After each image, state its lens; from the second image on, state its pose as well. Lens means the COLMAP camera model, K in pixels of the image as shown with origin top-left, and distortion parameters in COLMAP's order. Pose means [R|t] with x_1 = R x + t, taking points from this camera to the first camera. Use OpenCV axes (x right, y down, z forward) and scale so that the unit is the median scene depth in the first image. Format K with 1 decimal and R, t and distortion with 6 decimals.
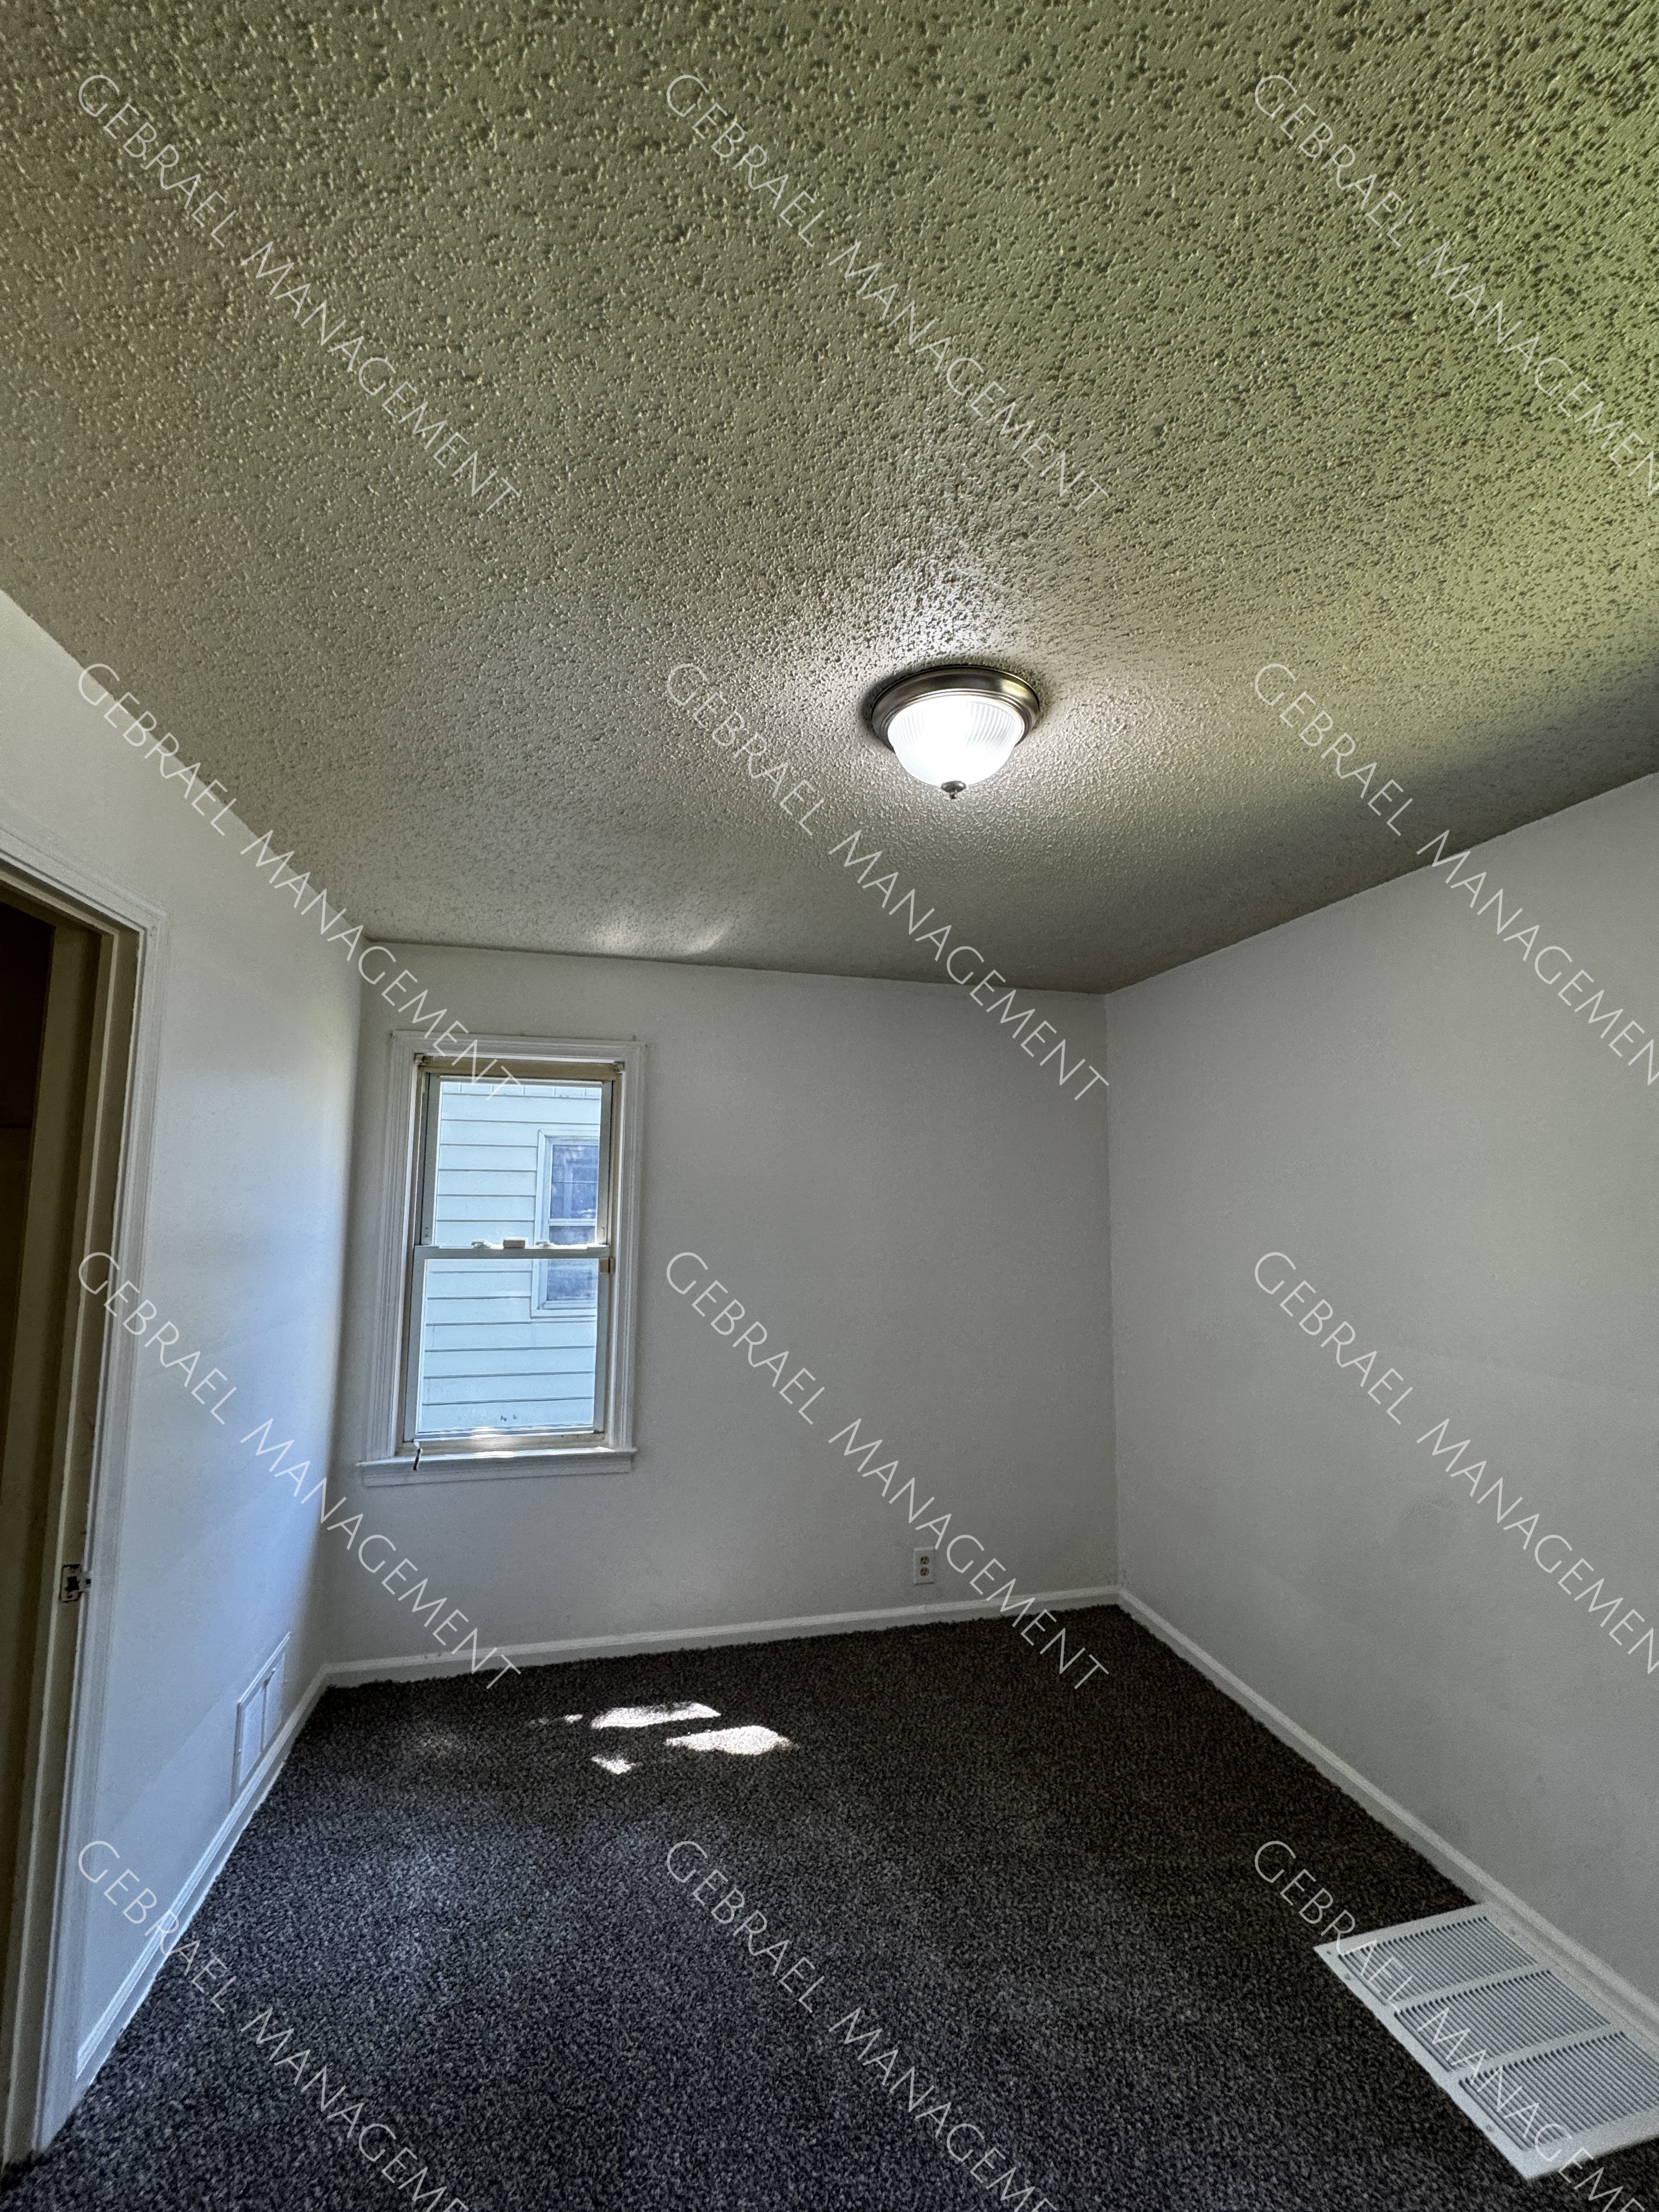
lens RADIAL K [[882.3, 0, 830.9], [0, 882.3, 1107.2], [0, 0, 1]] dist [0.000288, -0.000136]
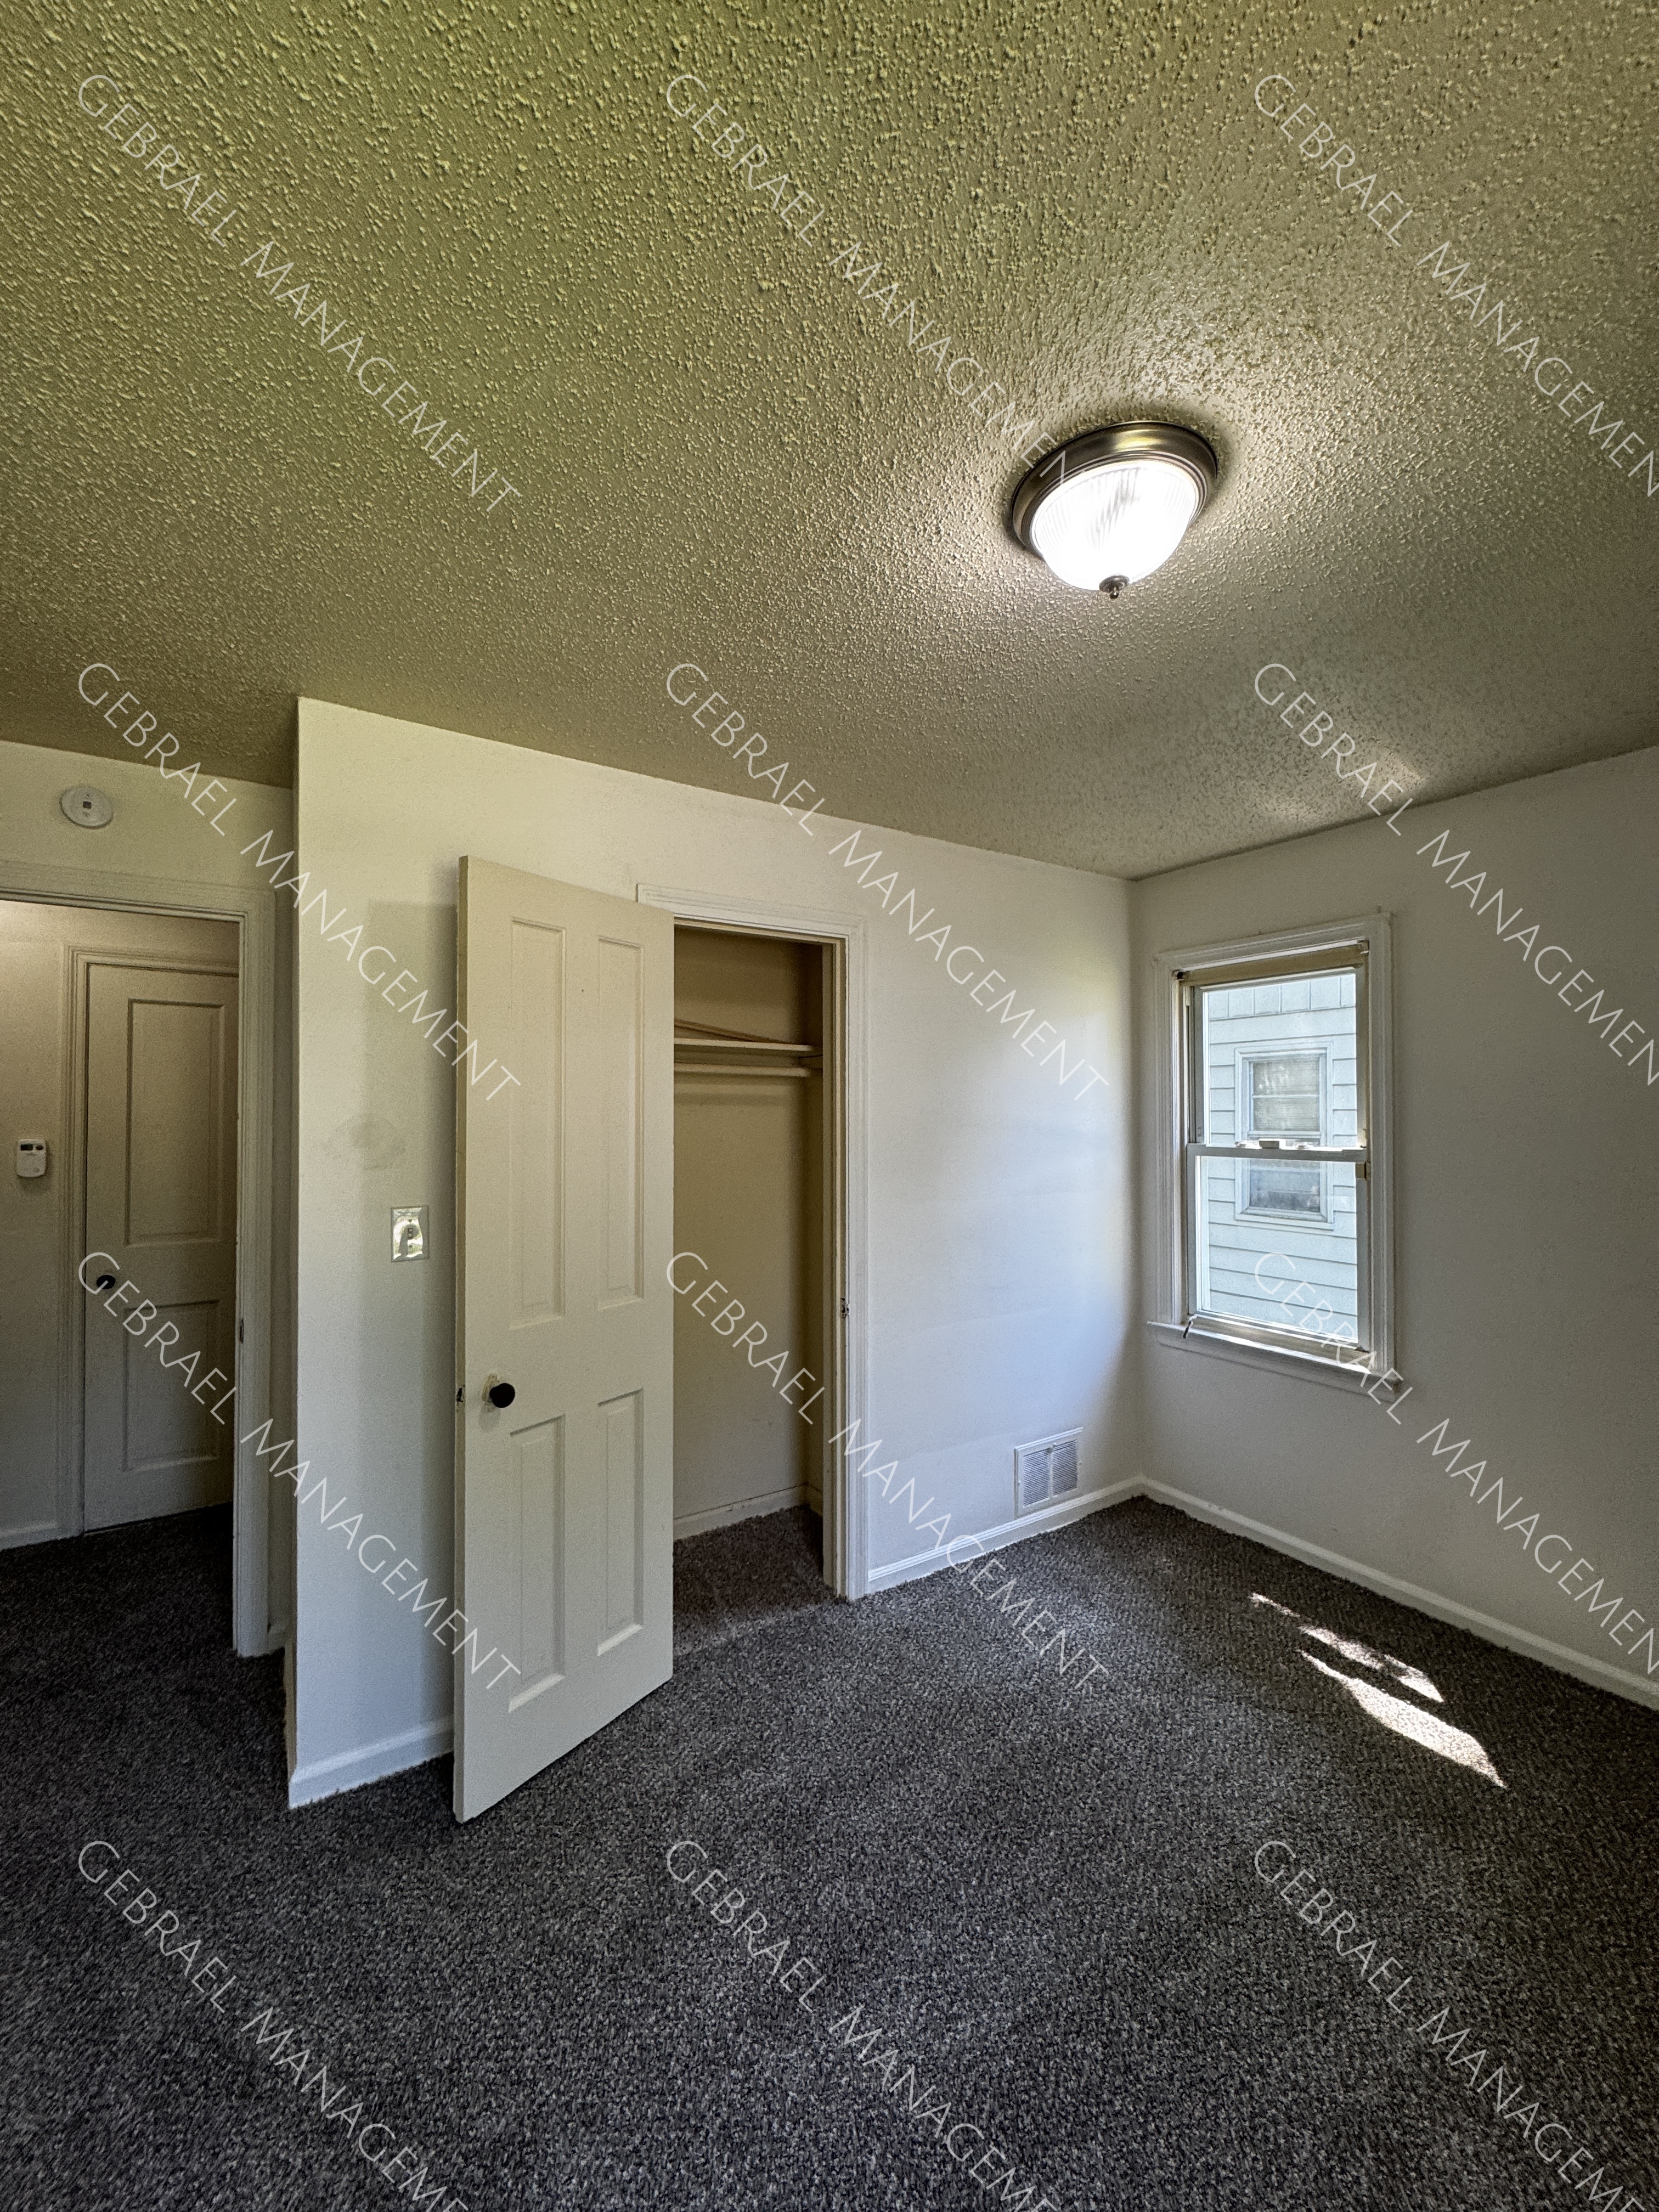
lens RADIAL K [[882.3, 0, 830.9], [0, 882.3, 1107.2], [0, 0, 1]] dist [0.000288, -0.000136]
pose [[0.343083, -0.021600, -0.939057, 0.452651], [0.097495, 0.995155, 0.012729, 0.057157], [0.934232, -0.095921, 0.343527, 0.214907]]
